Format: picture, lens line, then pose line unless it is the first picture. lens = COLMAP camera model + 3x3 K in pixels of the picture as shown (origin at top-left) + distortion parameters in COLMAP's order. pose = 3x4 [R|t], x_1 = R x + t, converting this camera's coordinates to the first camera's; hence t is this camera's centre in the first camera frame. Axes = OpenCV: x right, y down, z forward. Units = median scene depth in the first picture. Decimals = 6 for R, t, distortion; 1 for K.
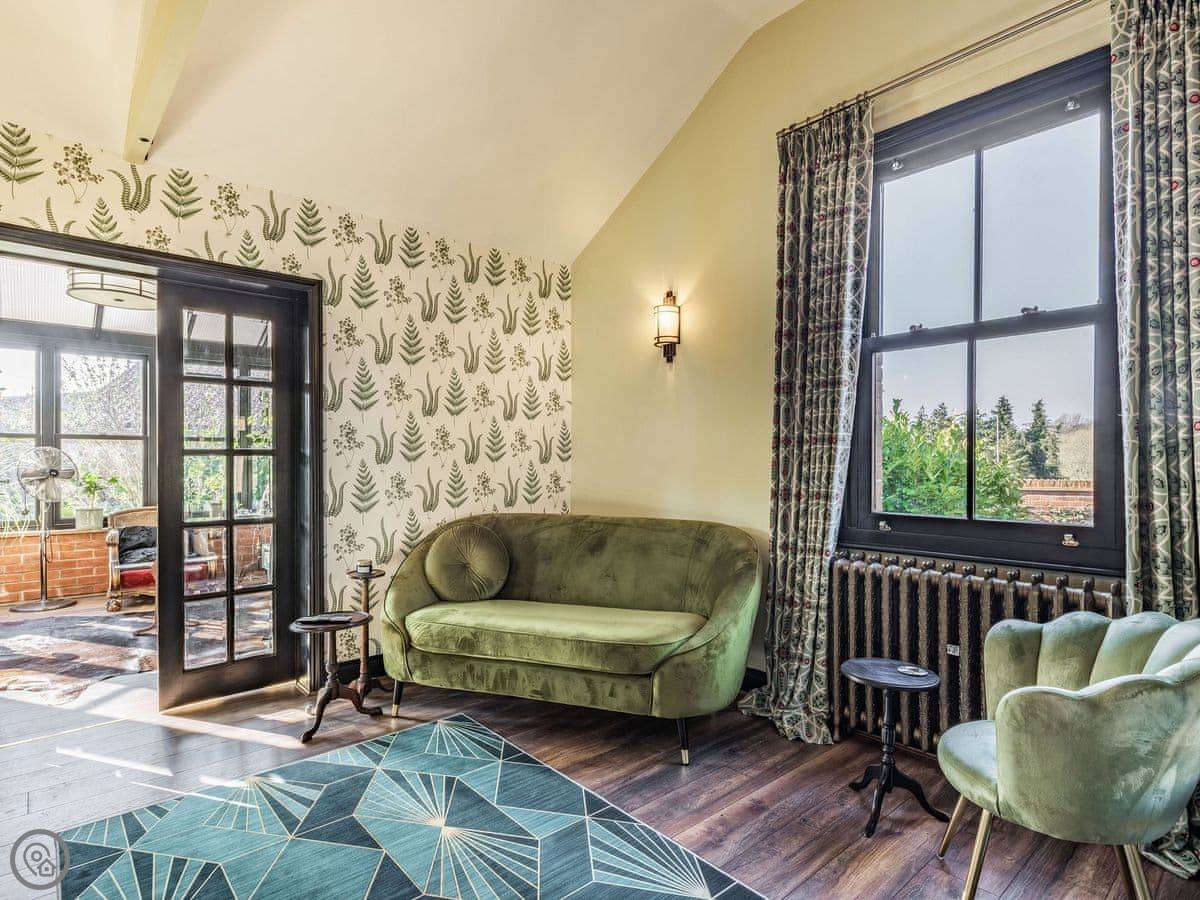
lens RADIAL K [[643.0, 0, 602.7], [0, 643.0, 462.5], [0, 0, 1]] dist [0.013290, -0.002103]
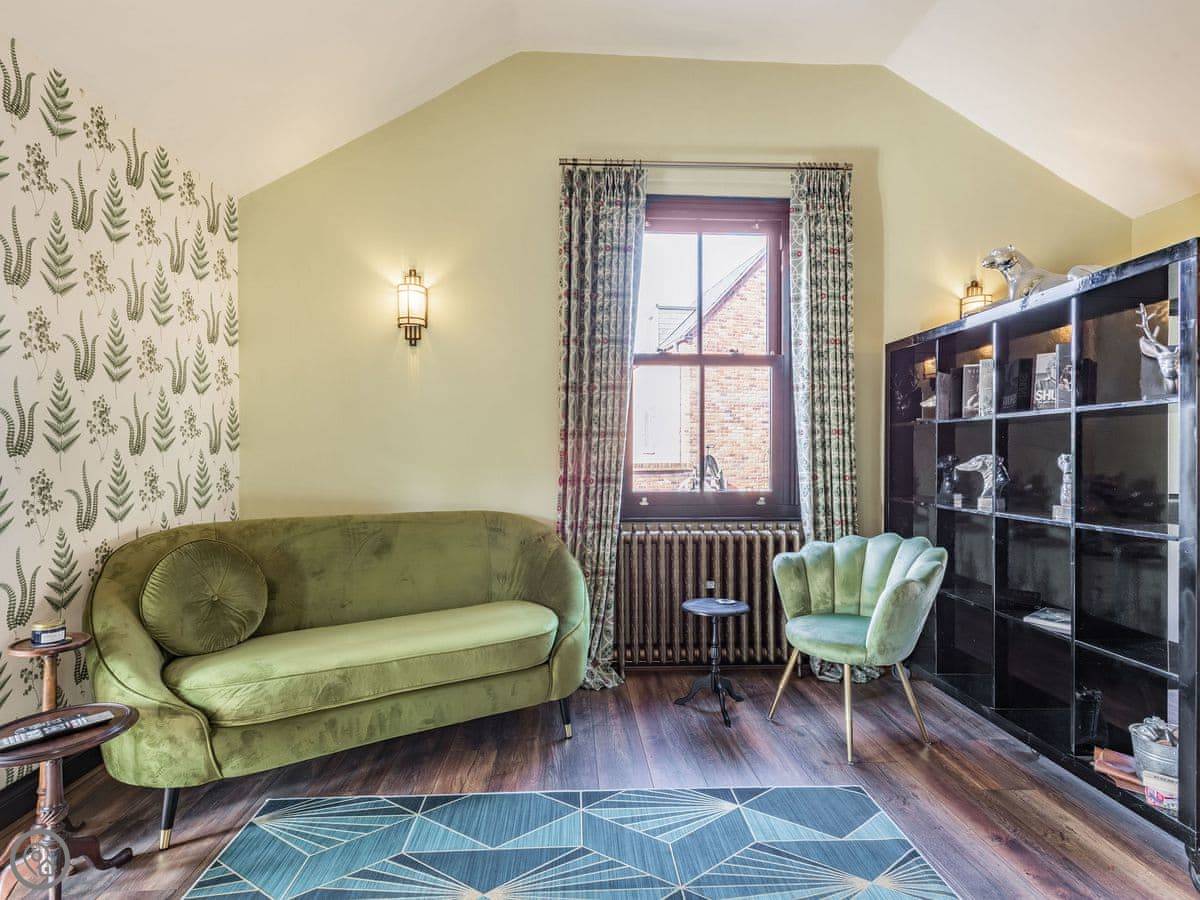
lens RADIAL K [[629.6, 0, 600.0], [0, 629.6, 450.0], [0, 0, 1]] dist [0.008340, -0.000434]
pose [[0.619310, 0.000406, 0.785146, -0.593366], [0.000905, 0.999999, -0.001231, -0.002780], [-0.785146, 0.001473, 0.619309, 0.287966]]
